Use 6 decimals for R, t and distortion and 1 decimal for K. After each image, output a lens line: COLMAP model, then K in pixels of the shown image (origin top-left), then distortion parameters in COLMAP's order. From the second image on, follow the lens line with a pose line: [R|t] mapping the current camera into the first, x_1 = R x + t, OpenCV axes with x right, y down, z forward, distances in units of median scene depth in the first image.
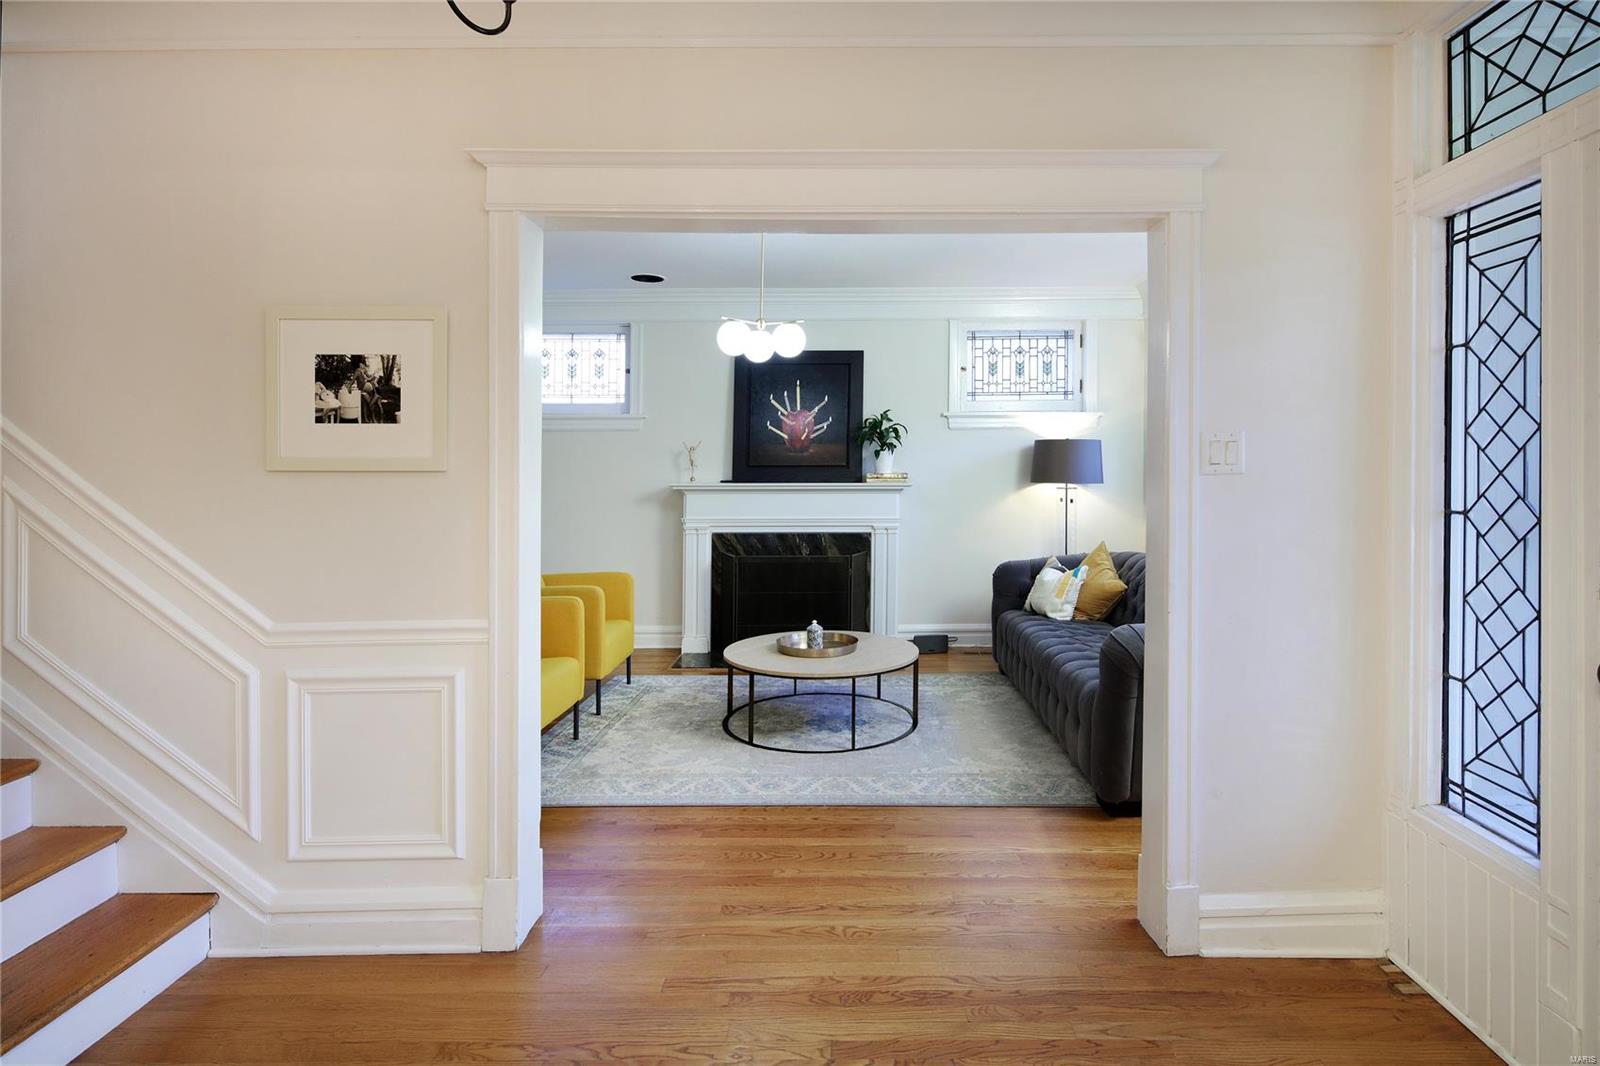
lens RADIAL K [[790.4, 0, 809.0], [0, 790.4, 462.8], [0, 0, 1]] dist [0.000569, -0.000506]
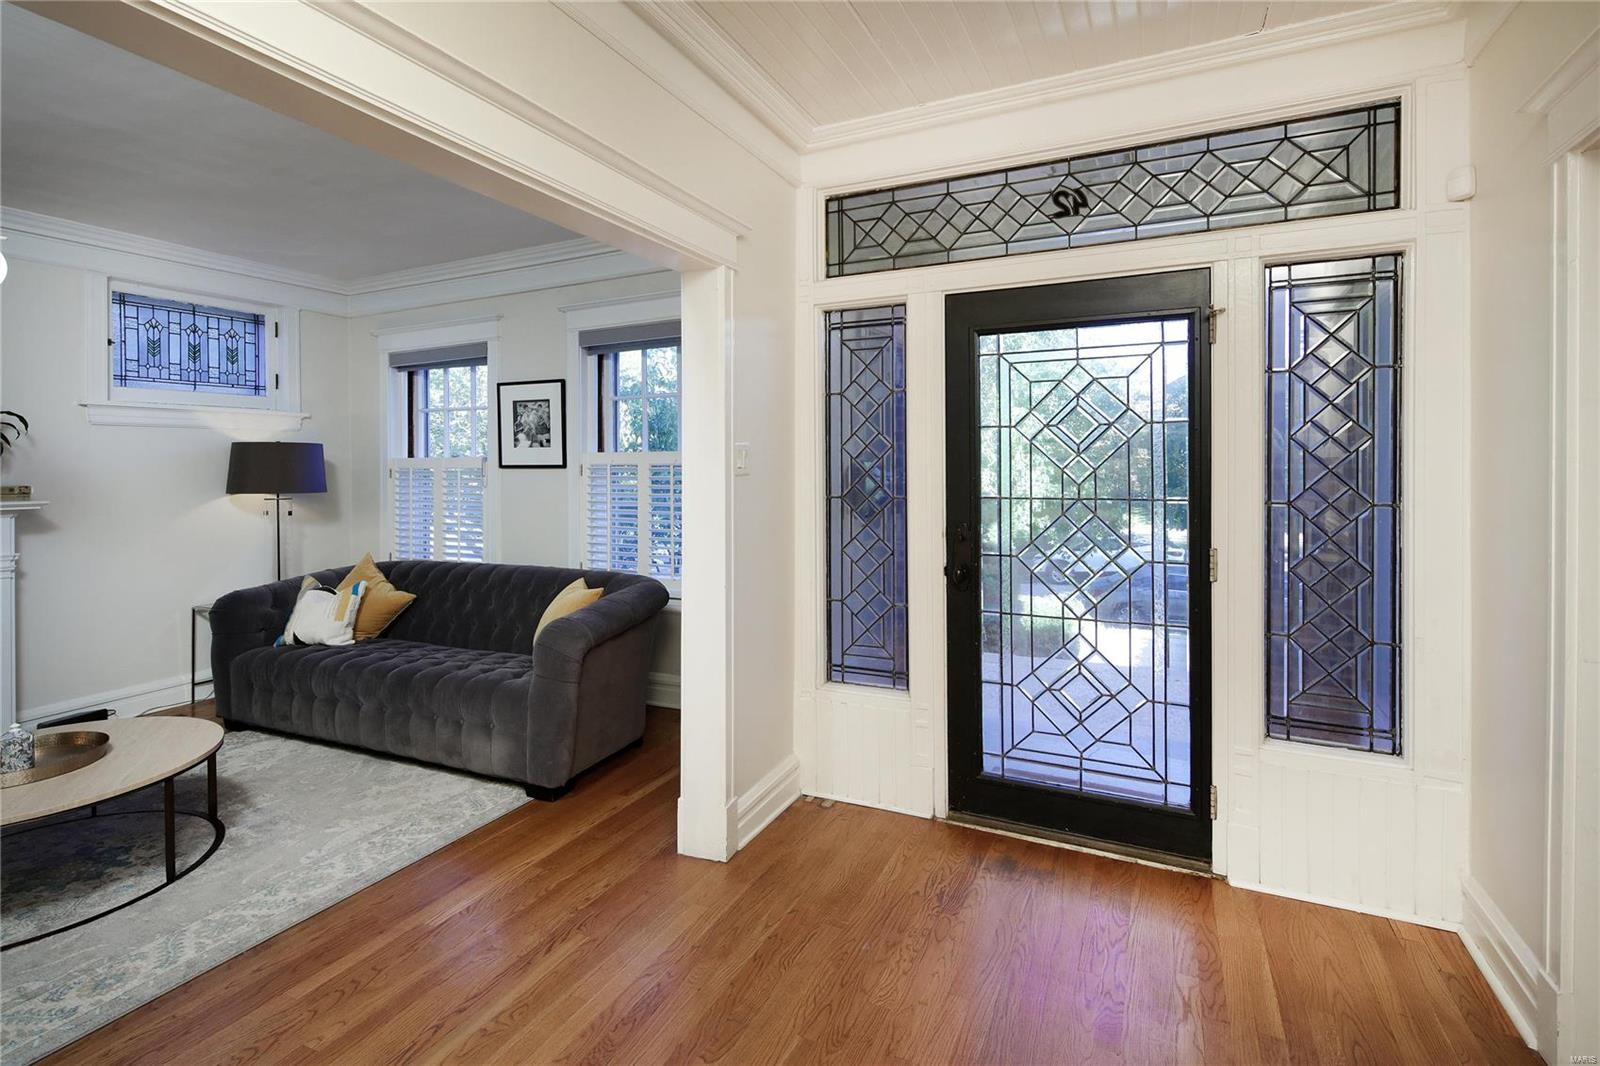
lens RADIAL K [[769.3, 0, 801.9], [0, 769.3, 475.4], [0, 0, 1]] dist [-0.000214, -0.001637]
pose [[0.414015, -0.010708, 0.910207, -0.433453], [0.004636, 0.999943, 0.009655, 0.001678], [-0.910258, 0.000222, 0.414041, 0.283230]]
